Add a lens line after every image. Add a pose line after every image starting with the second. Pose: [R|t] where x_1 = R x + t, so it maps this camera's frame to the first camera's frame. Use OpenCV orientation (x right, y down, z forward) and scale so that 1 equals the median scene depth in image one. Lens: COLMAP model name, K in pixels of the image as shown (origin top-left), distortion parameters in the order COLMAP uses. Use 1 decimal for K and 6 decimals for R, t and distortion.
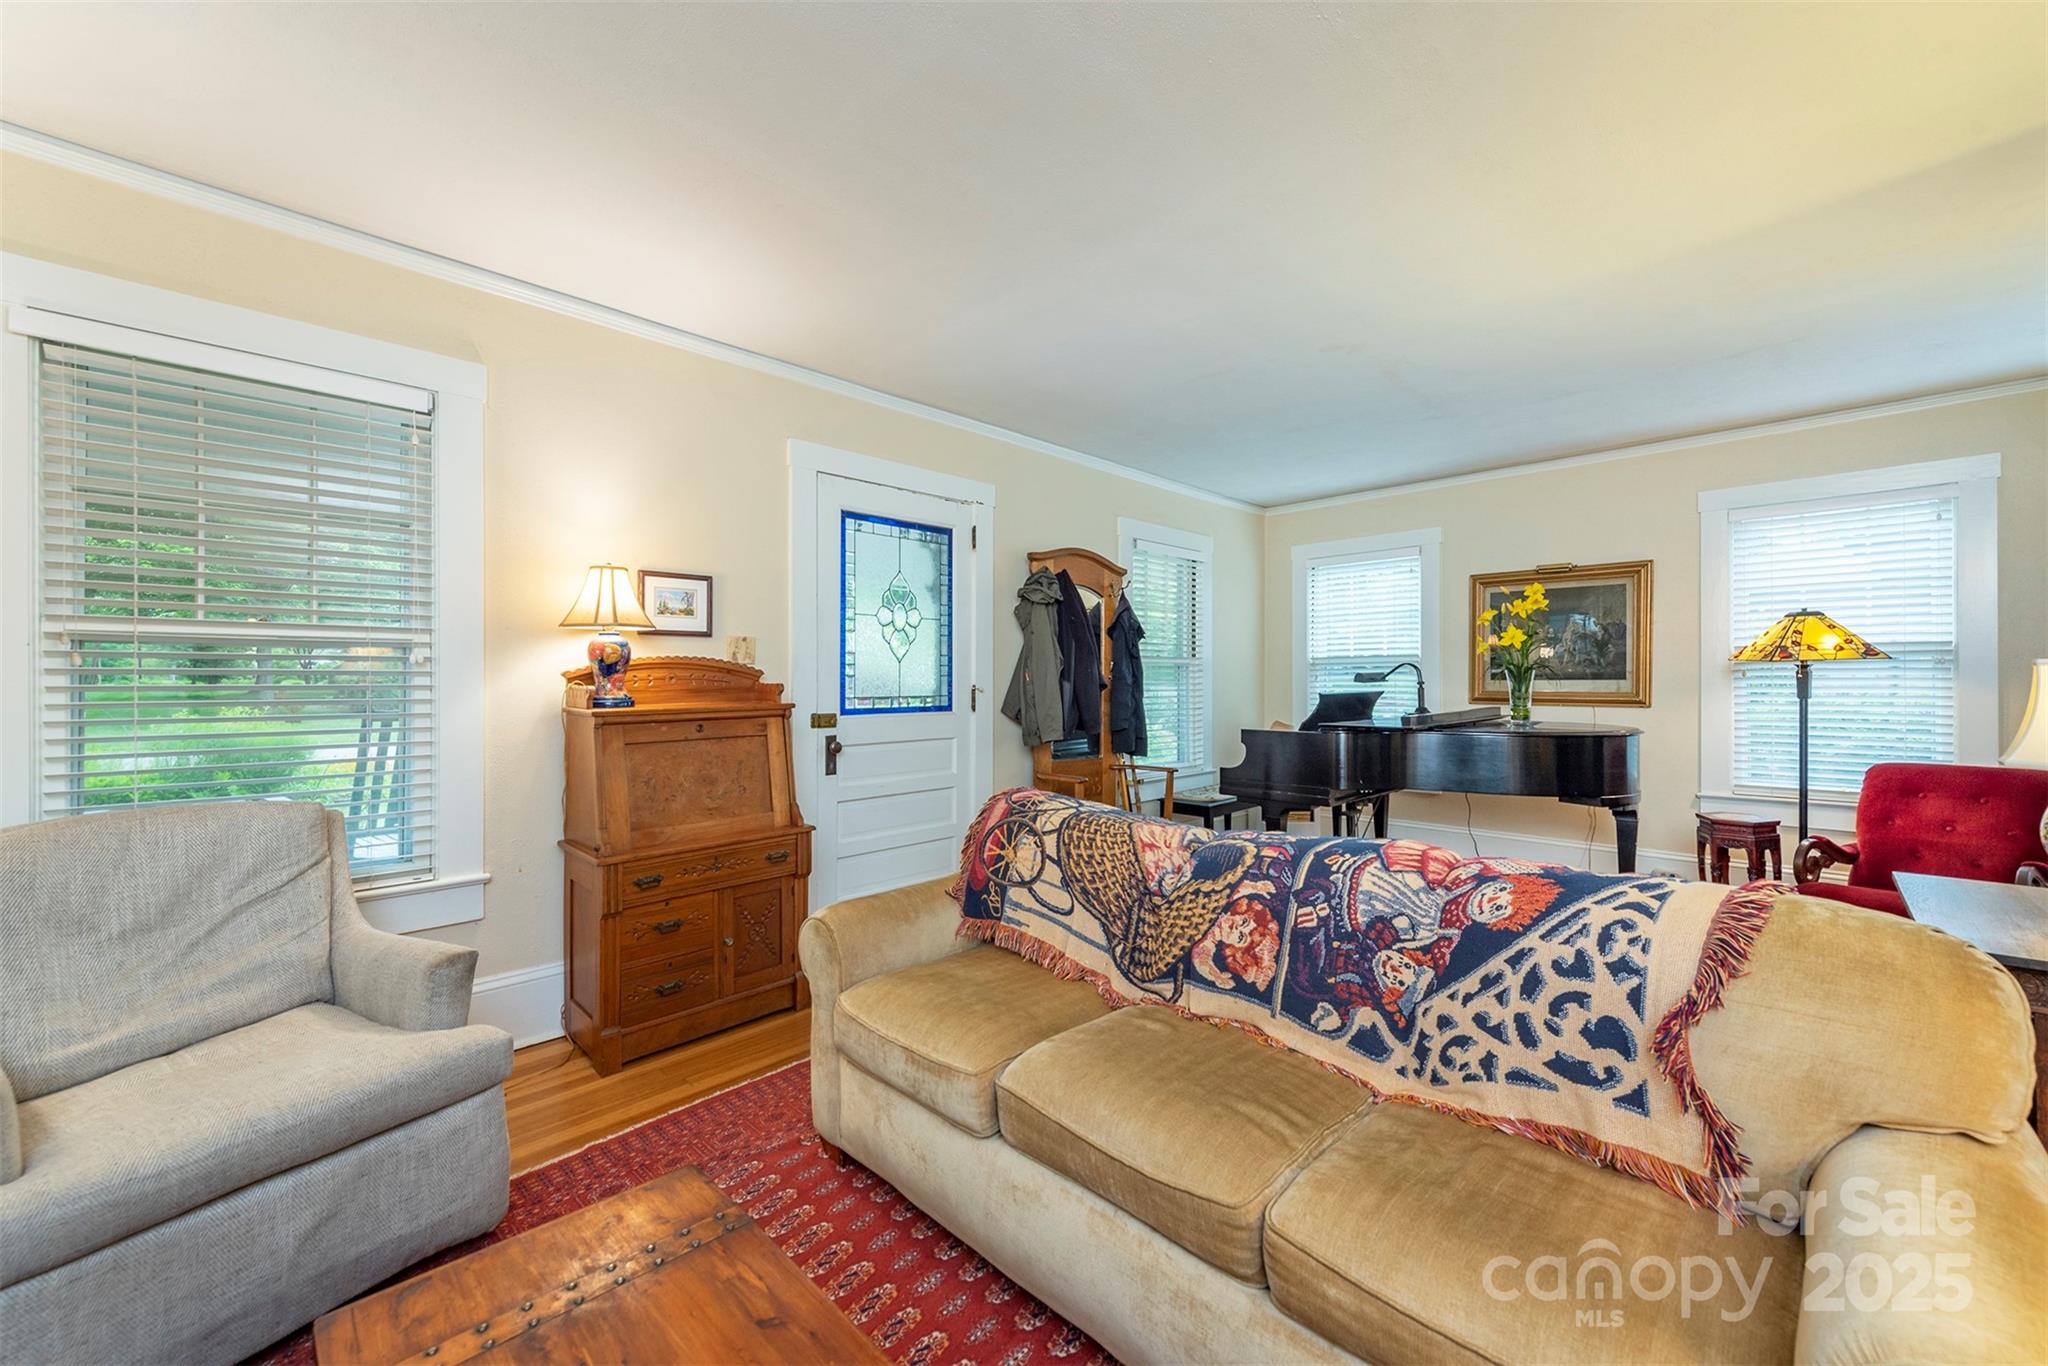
lens RADIAL K [[800.4, 0, 1029.0], [0, 800.4, 678.4], [0, 0, 1]] dist [0.012499, -0.003410]
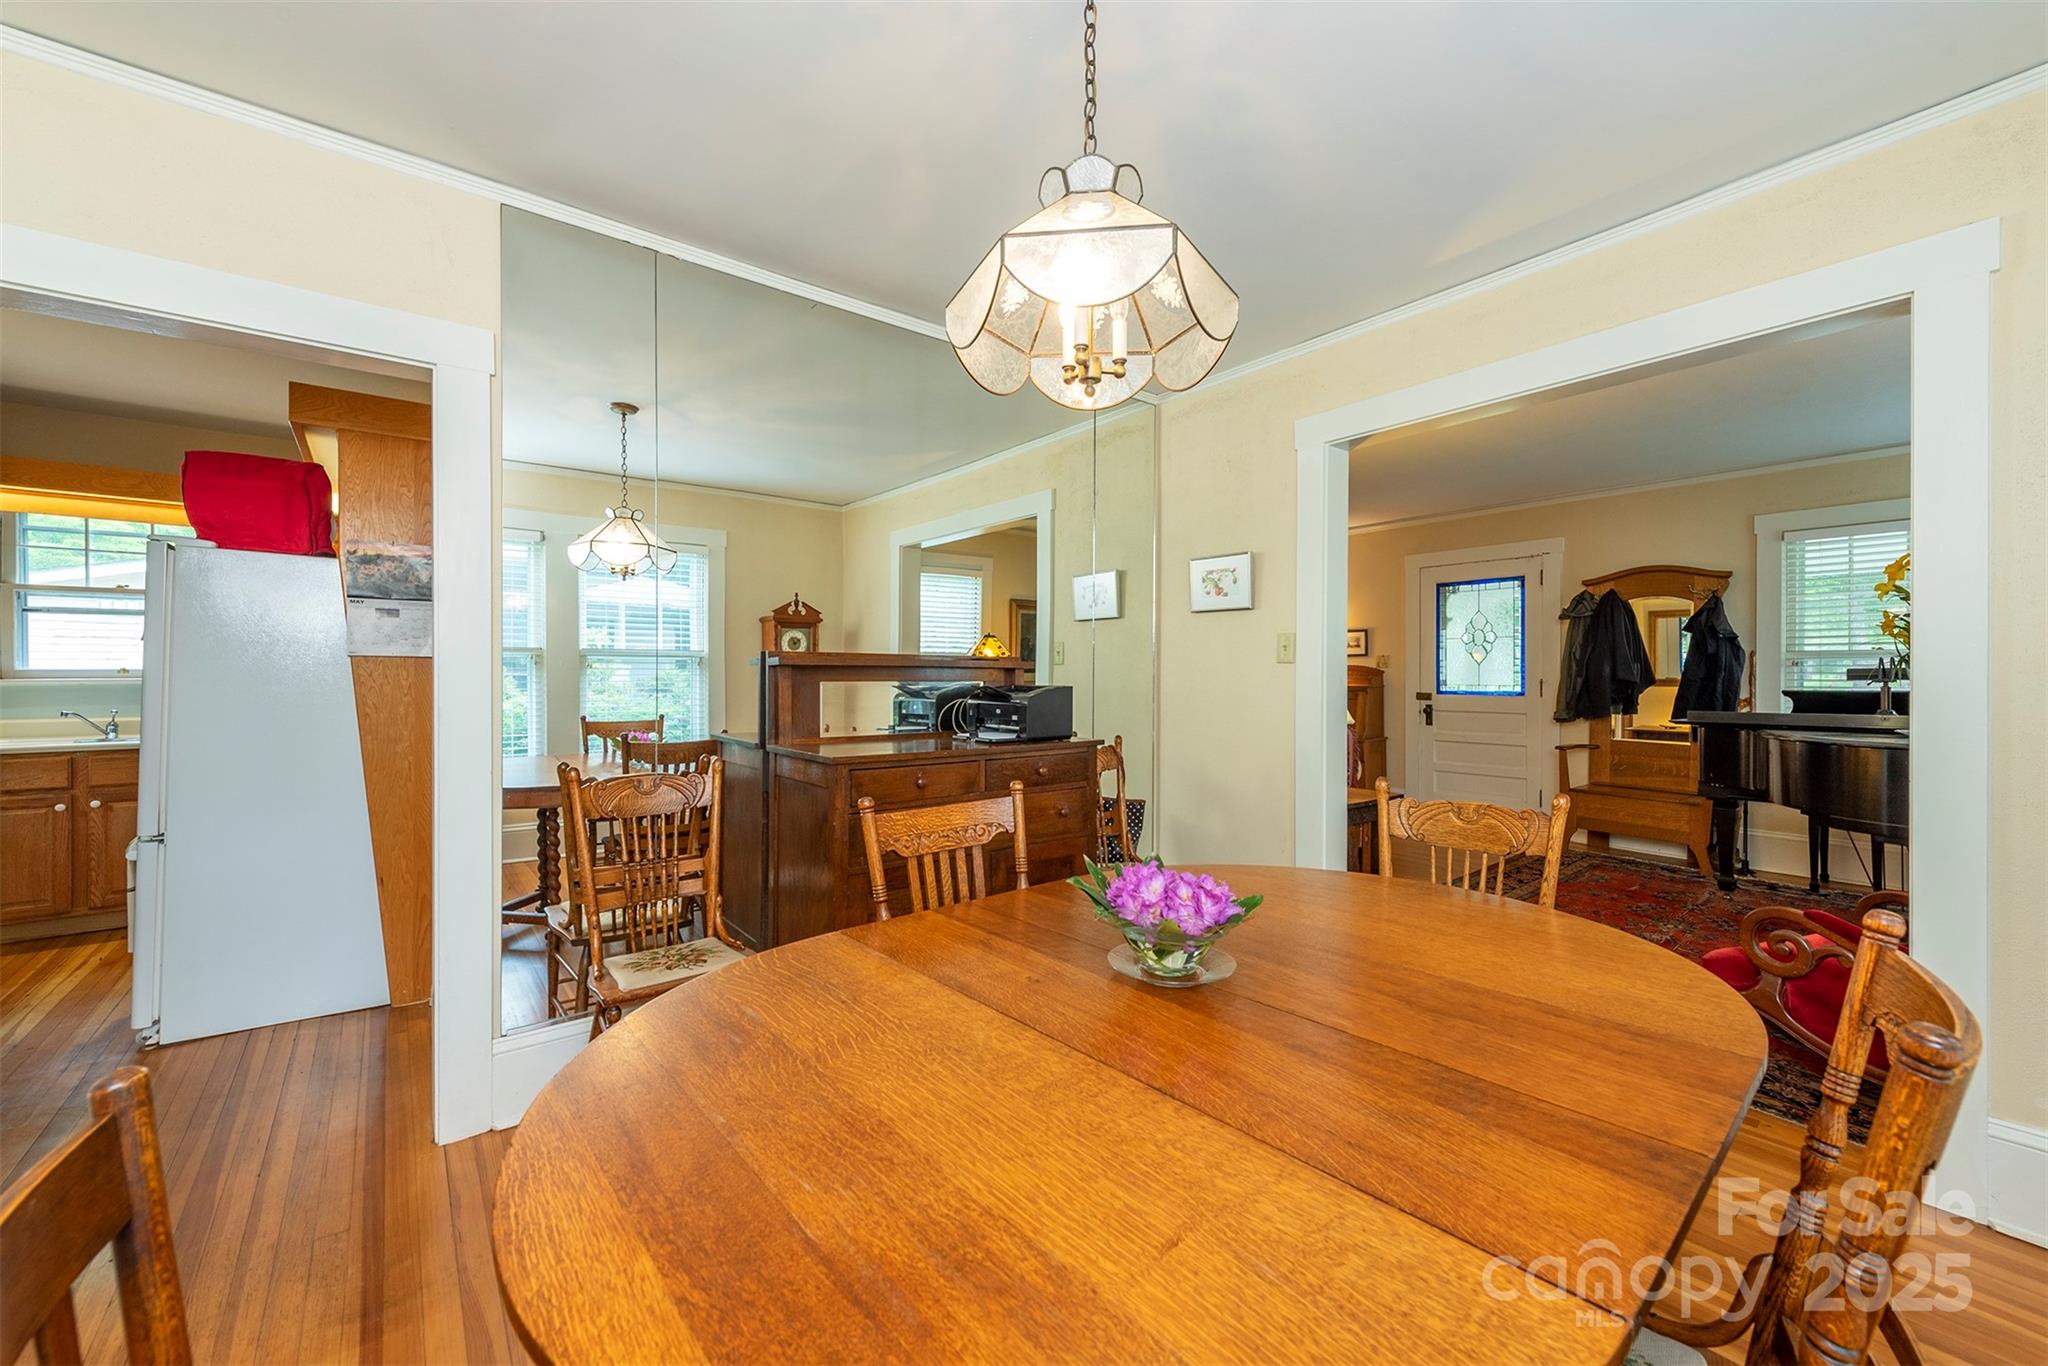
lens RADIAL K [[800.4, 0, 1024.2], [0, 800.4, 676.7], [0, 0, 1]] dist [0.012499, -0.003410]
pose [[-0.123091, 0.003479, -0.992389, 3.331568], [-0.001705, 0.999992, 0.003717, -0.000046], [0.992394, 0.002149, -0.123084, 0.536080]]
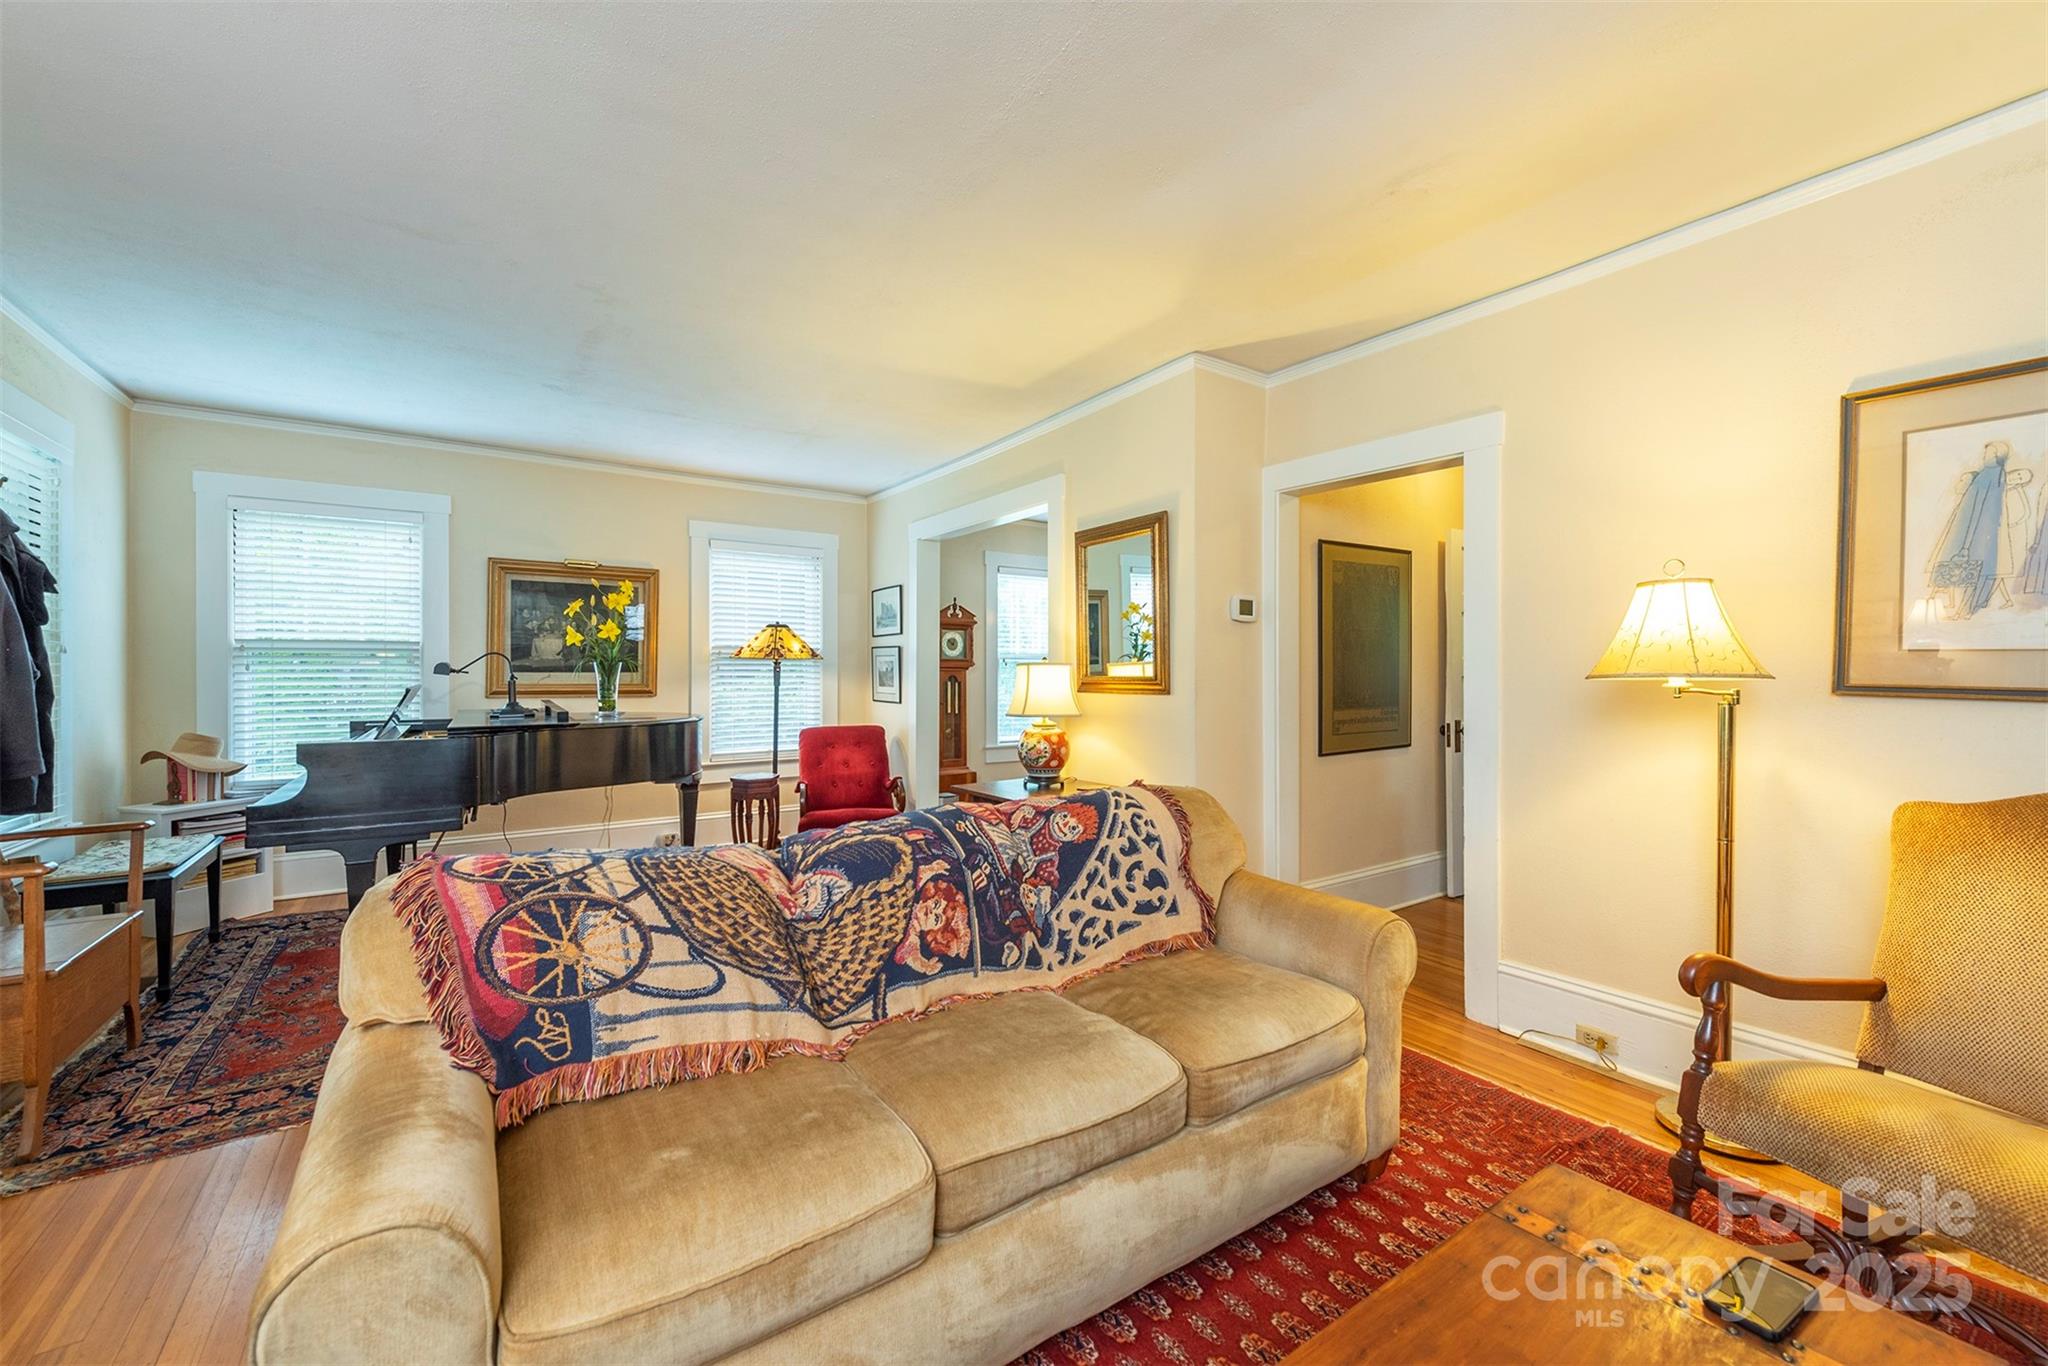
lens RADIAL K [[800.4, 0, 1029.2], [0, 800.4, 677.8], [0, 0, 1]] dist [0.012499, -0.003410]
pose [[0.187068, -0.003764, 0.982340, -0.680230], [-0.003596, 0.999983, 0.004516, 0.005377], [-0.982340, -0.004378, 0.187051, 0.644142]]
